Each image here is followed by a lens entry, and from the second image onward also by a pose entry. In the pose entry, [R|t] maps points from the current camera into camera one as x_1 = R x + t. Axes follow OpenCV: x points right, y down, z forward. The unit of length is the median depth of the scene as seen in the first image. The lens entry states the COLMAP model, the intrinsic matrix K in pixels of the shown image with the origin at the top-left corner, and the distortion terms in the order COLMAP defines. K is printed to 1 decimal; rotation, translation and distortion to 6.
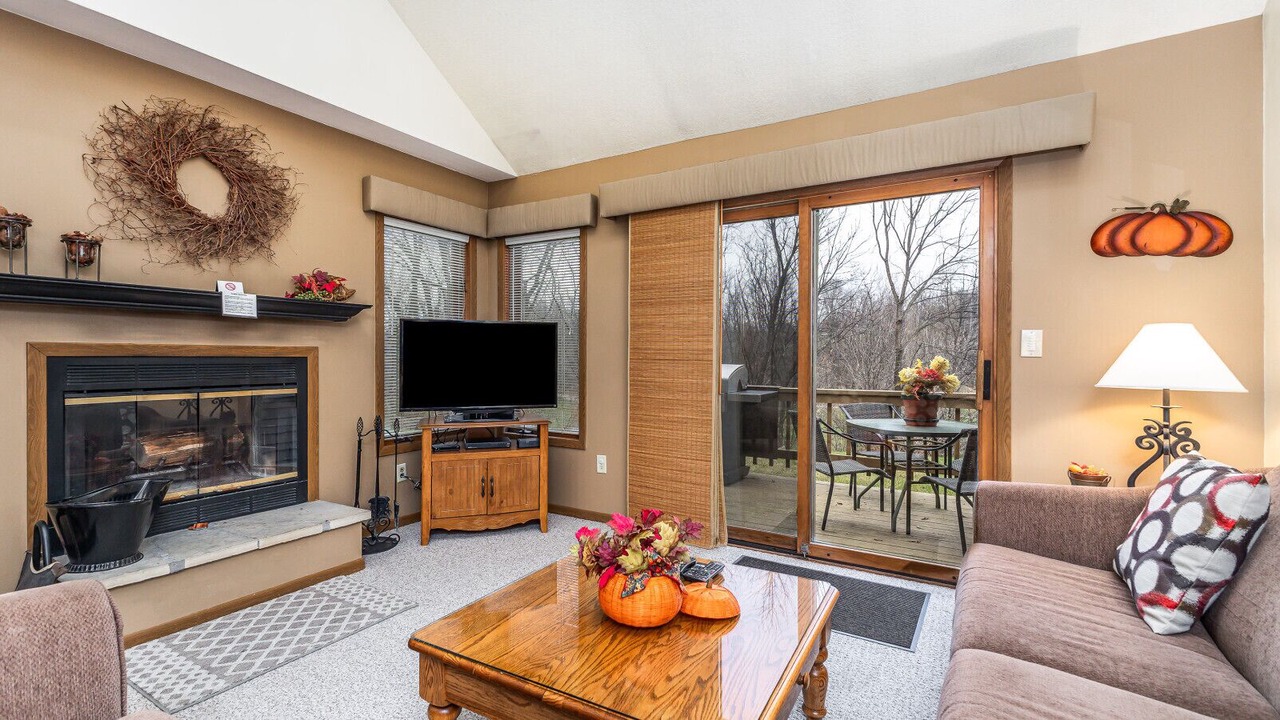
lens RADIAL K [[563.9, 0, 635.4], [0, 563.9, 354.7], [0, 0, 1]] dist [0.007788, -0.000209]
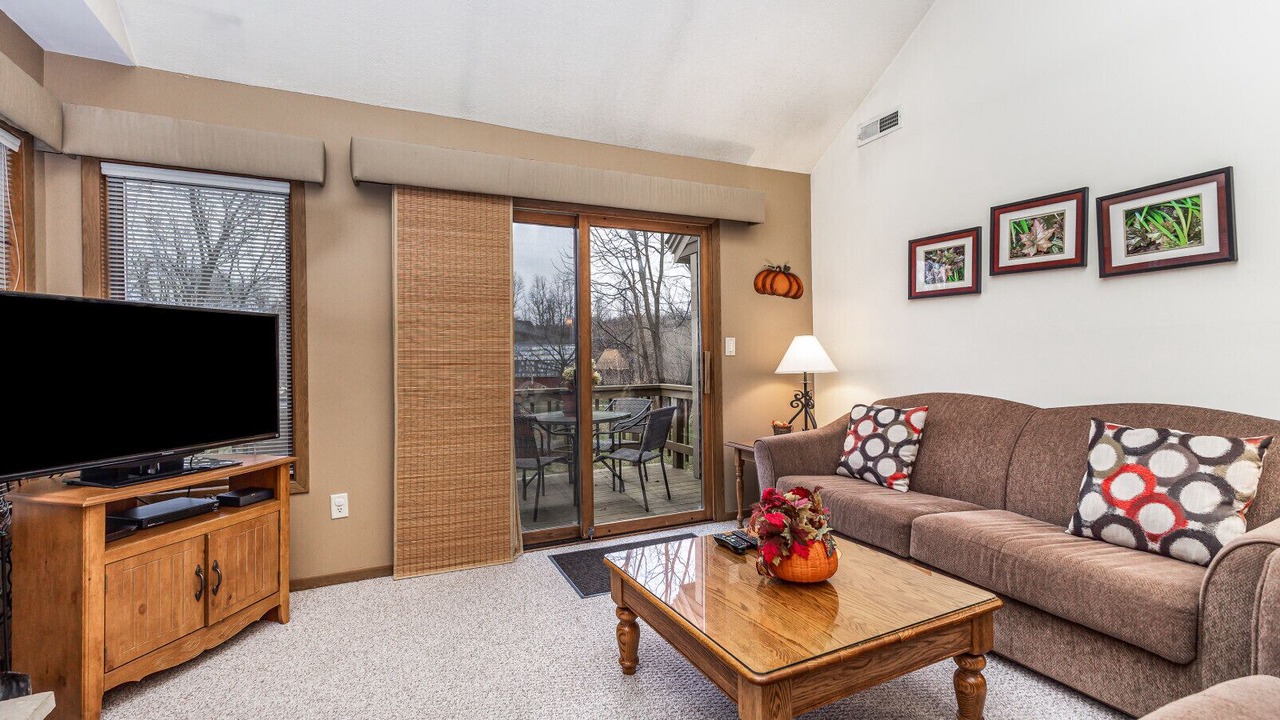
lens RADIAL K [[563.9, 0, 640.1], [0, 563.9, 357.3], [0, 0, 1]] dist [0.007788, -0.000209]
pose [[0.556506, -0.010646, 0.830775, -0.668050], [0.014798, 0.999886, 0.002900, 0.000302], [-0.830712, 0.010680, 0.556600, 0.360829]]
